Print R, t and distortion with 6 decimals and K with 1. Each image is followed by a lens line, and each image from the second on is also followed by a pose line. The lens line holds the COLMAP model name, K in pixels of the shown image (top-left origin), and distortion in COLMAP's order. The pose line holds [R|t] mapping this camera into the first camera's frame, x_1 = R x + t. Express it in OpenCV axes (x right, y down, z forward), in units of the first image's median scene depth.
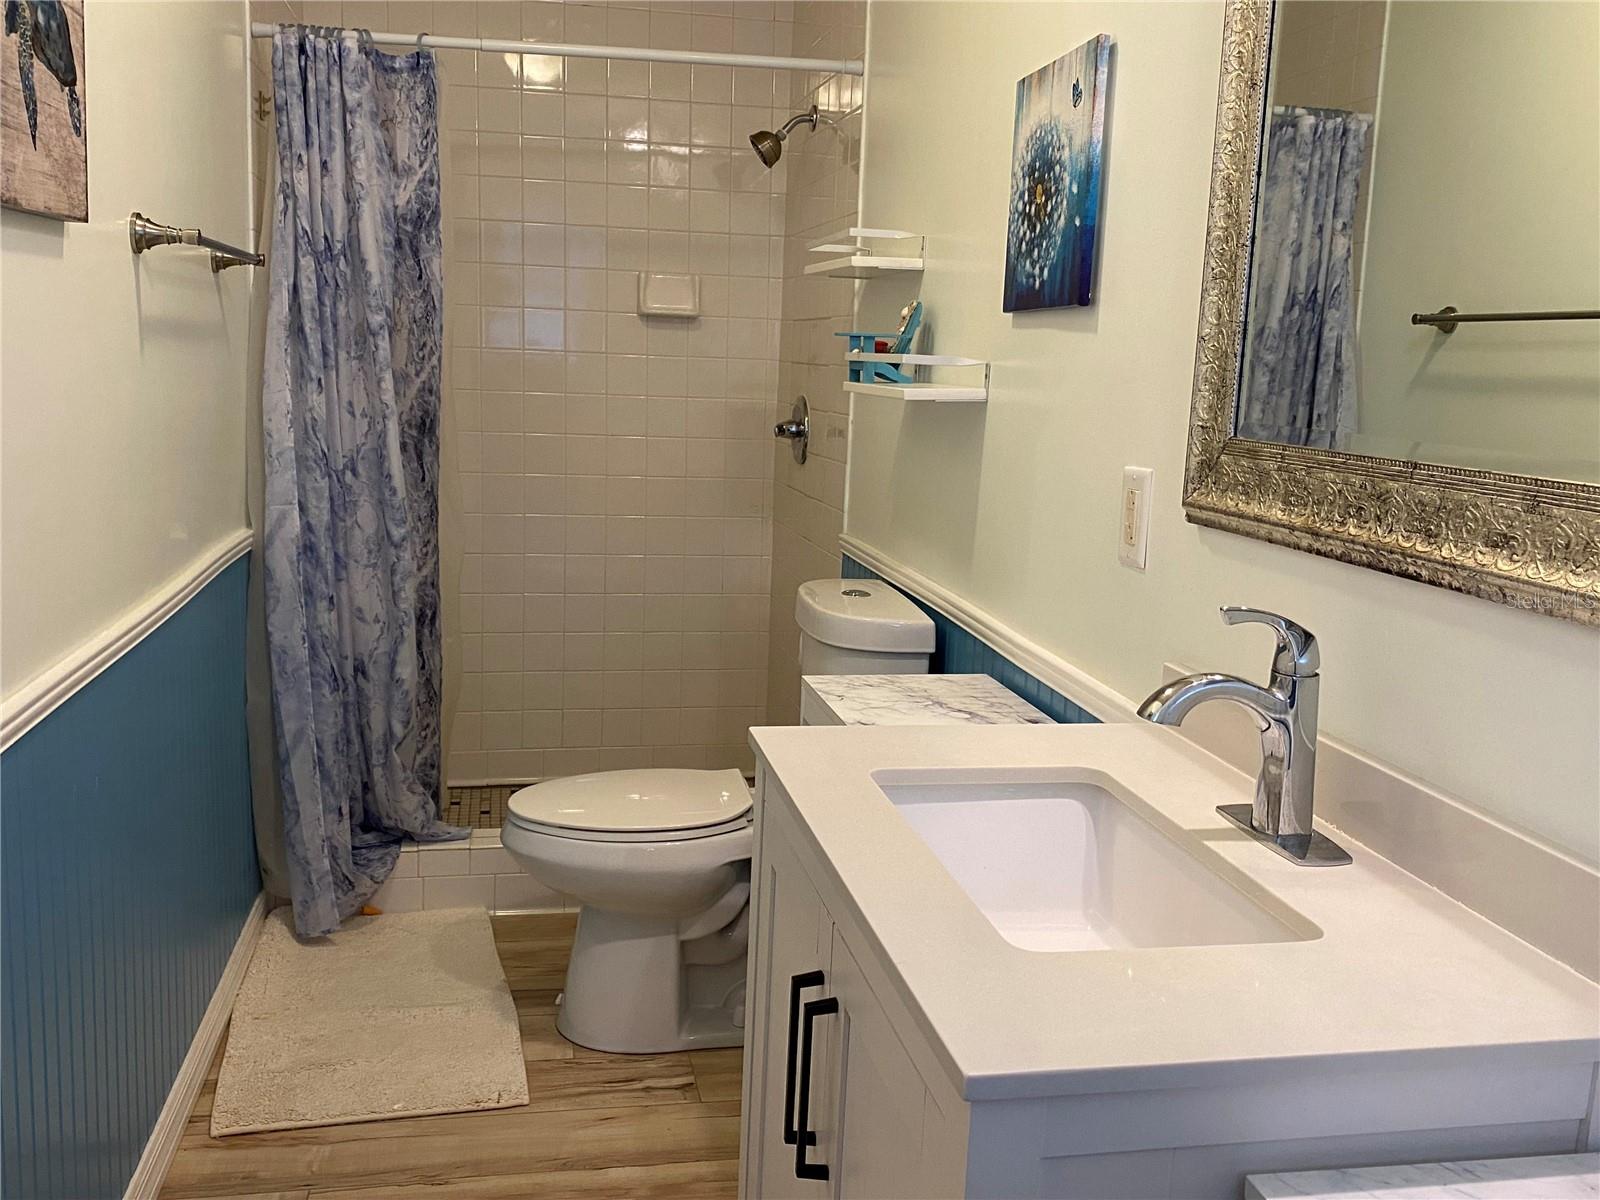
lens RADIAL K [[1453.4, 0, 802.7], [0, 1453.4, 588.9], [0, 0, 1]] dist [0.073182, 0.000000]
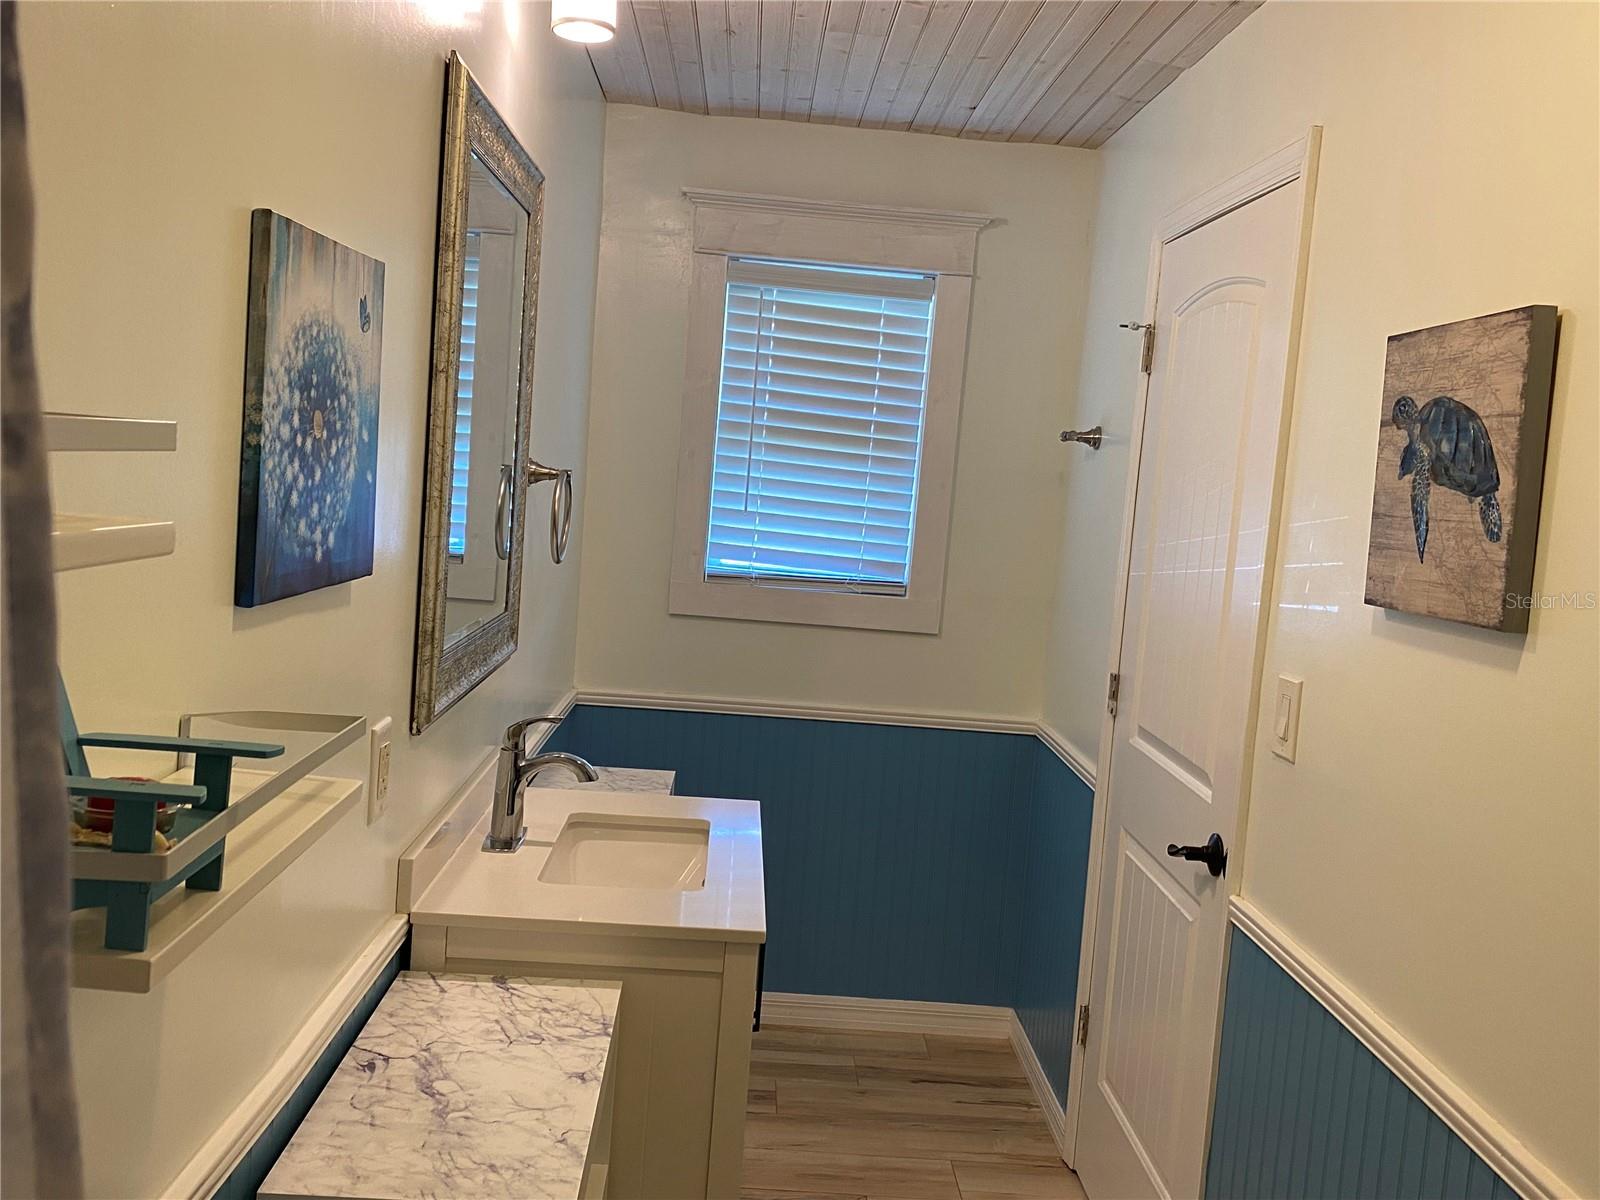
lens RADIAL K [[1453.4, 0, 801.9], [0, 1453.4, 600.4], [0, 0, 1]] dist [0.073182, 0.000000]
pose [[-0.980424, -0.130482, 0.147459, -0.165643], [-0.089393, 0.962240, 0.257103, -0.389123], [-0.175438, 0.238888, -0.955067, 1.639615]]
